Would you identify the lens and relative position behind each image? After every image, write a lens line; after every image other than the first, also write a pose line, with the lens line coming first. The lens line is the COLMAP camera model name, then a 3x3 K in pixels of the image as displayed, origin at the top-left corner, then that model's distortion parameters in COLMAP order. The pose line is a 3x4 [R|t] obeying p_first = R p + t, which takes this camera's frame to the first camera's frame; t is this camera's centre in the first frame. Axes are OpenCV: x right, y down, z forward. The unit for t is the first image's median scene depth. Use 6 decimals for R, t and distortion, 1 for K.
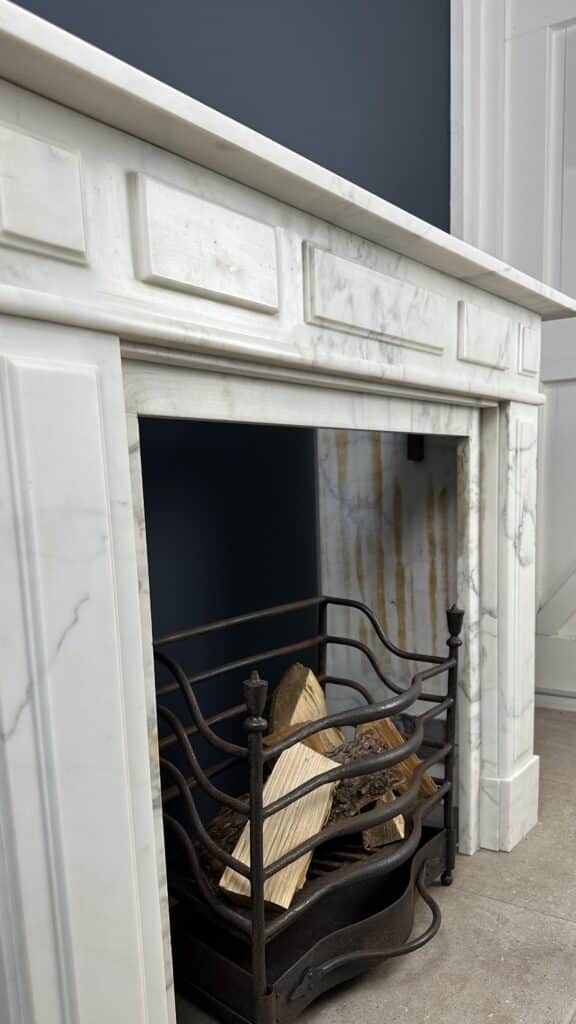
lens RADIAL K [[782.7, 0, 303.2], [0, 782.7, 599.8], [0, 0, 1]] dist [0.044524, -0.000127]
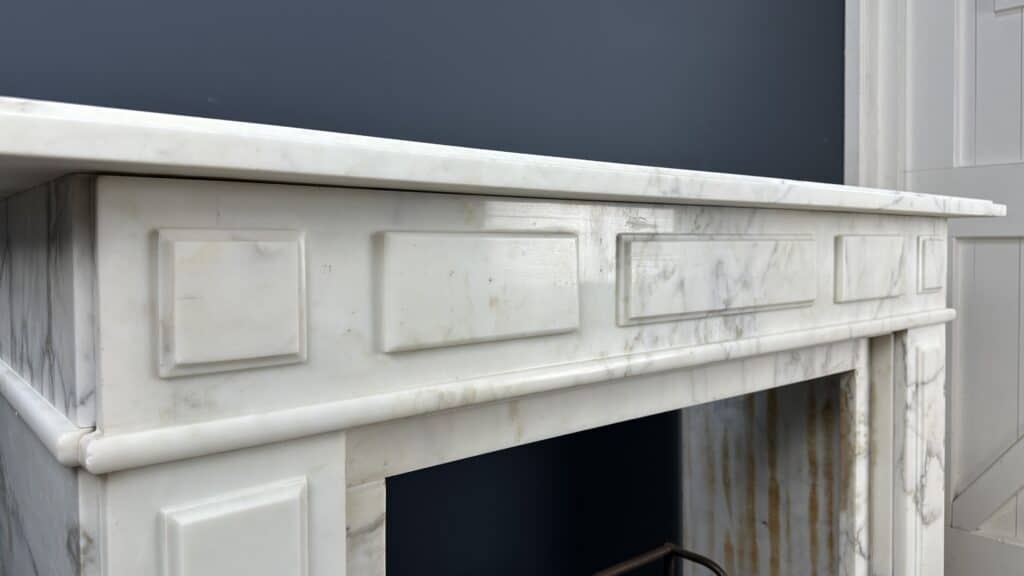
lens RADIAL K [[755.6, 0, 541.6], [0, 755.6, 265.4], [0, 0, 1]] dist [0.083044, -0.119433]
pose [[0.975907, 0.031946, -0.215837, 0.058788], [-0.057899, 0.991675, -0.115016, -0.202109], [0.210365, 0.124742, 0.969632, 0.132527]]
